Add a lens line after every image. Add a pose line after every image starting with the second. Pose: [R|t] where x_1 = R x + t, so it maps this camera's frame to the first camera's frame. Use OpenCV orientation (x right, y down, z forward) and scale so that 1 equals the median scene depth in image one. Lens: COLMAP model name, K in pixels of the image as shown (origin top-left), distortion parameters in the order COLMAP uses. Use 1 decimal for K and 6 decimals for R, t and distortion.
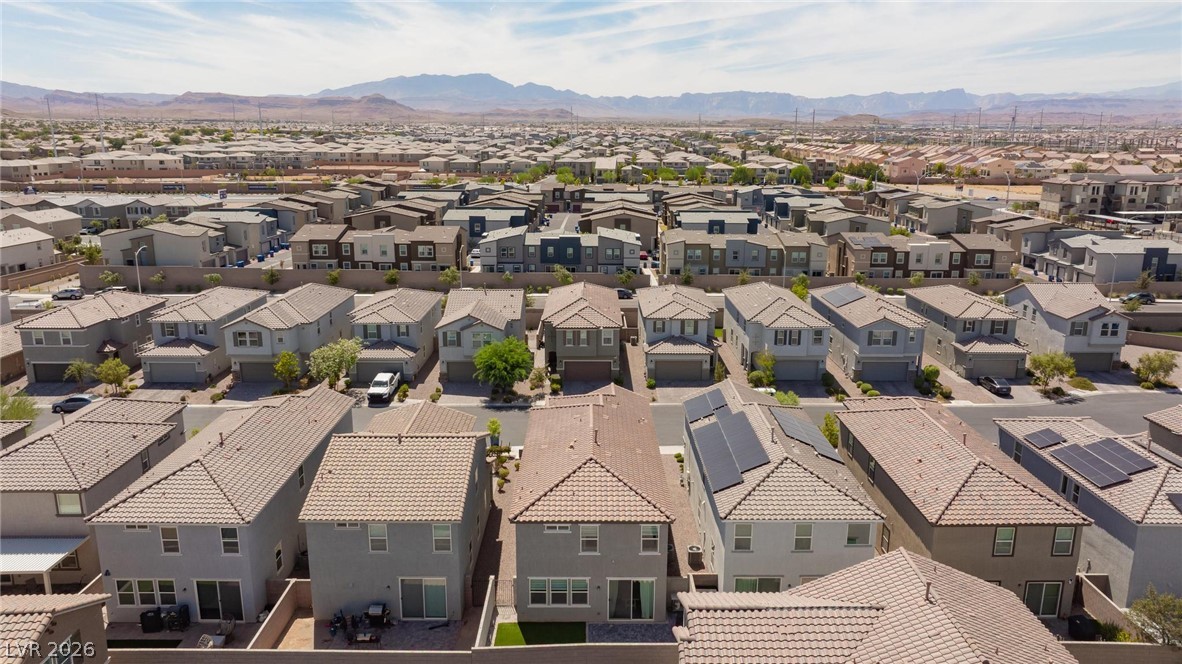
lens RADIAL K [[845.9, 0, 583.9], [0, 845.9, 340.7], [0, 0, 1]] dist [-0.019682, 0.006717]
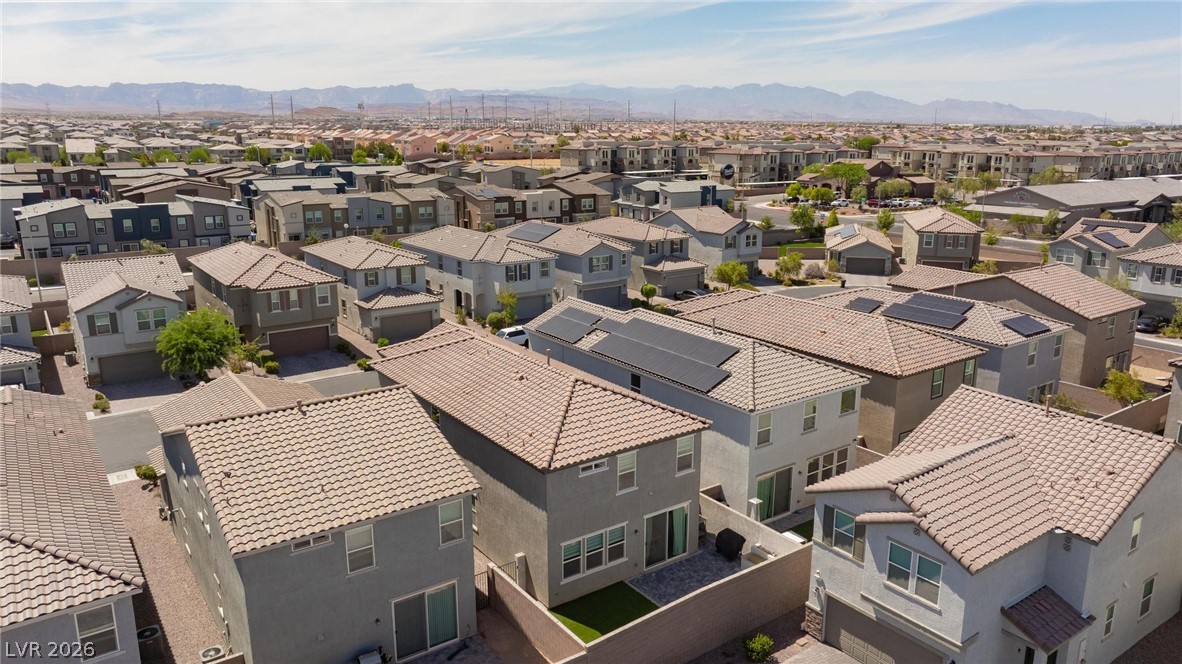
lens RADIAL K [[845.9, 0, 583.9], [0, 845.9, 340.7], [0, 0, 1]] dist [-0.019682, 0.006717]
pose [[0.807475, -0.142041, 0.572546, -0.163815], [0.143183, 0.988746, 0.043362, 0.027019], [-0.572262, 0.046965, 0.818725, 0.135469]]
